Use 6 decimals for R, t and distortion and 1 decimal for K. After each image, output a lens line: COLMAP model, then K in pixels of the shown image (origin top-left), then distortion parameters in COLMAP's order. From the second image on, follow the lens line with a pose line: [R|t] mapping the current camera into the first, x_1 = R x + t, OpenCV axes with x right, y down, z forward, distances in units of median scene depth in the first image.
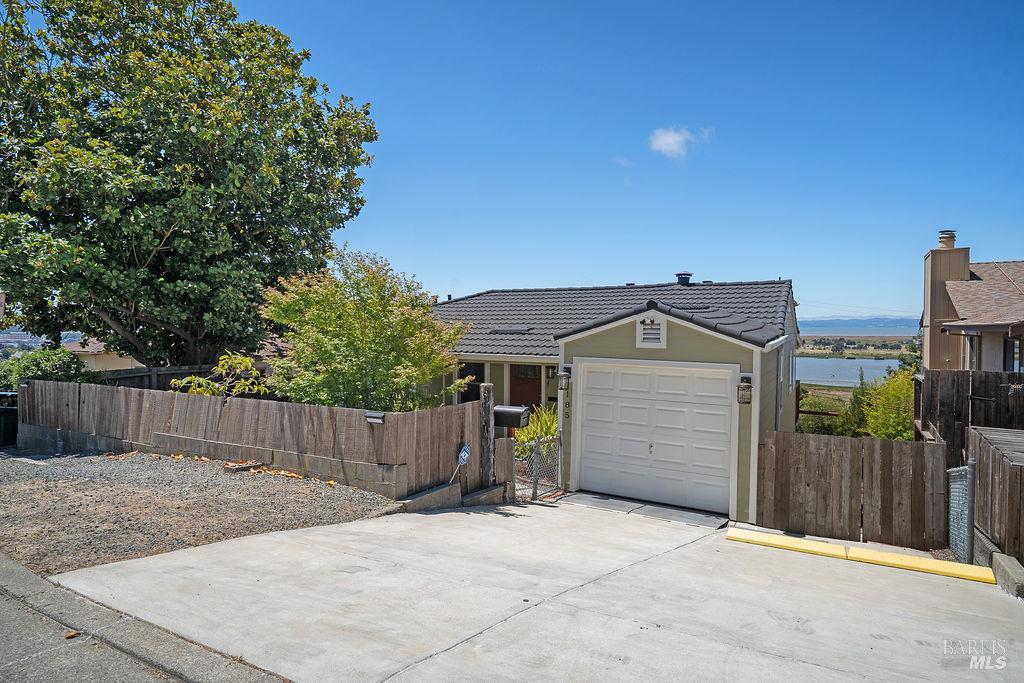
lens RADIAL K [[588.9, 0, 515.0], [0, 588.9, 336.1], [0, 0, 1]] dist [0.048094, -0.000032]
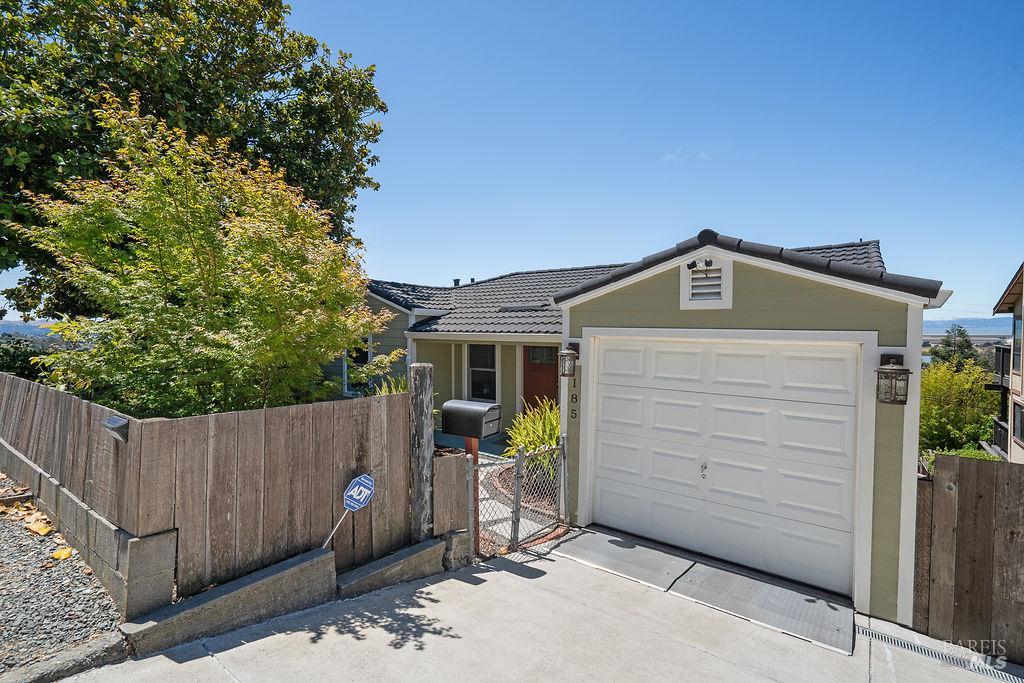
lens RADIAL K [[469.8, 0, 511.6], [0, 469.8, 336.9], [0, 0, 1]] dist [0.012003, 0.001102]
pose [[0.992620, -0.001036, -0.121263, 0.088221], [0.001372, 0.999995, 0.002684, 0.046882], [0.121259, -0.002830, 0.992617, 0.481662]]
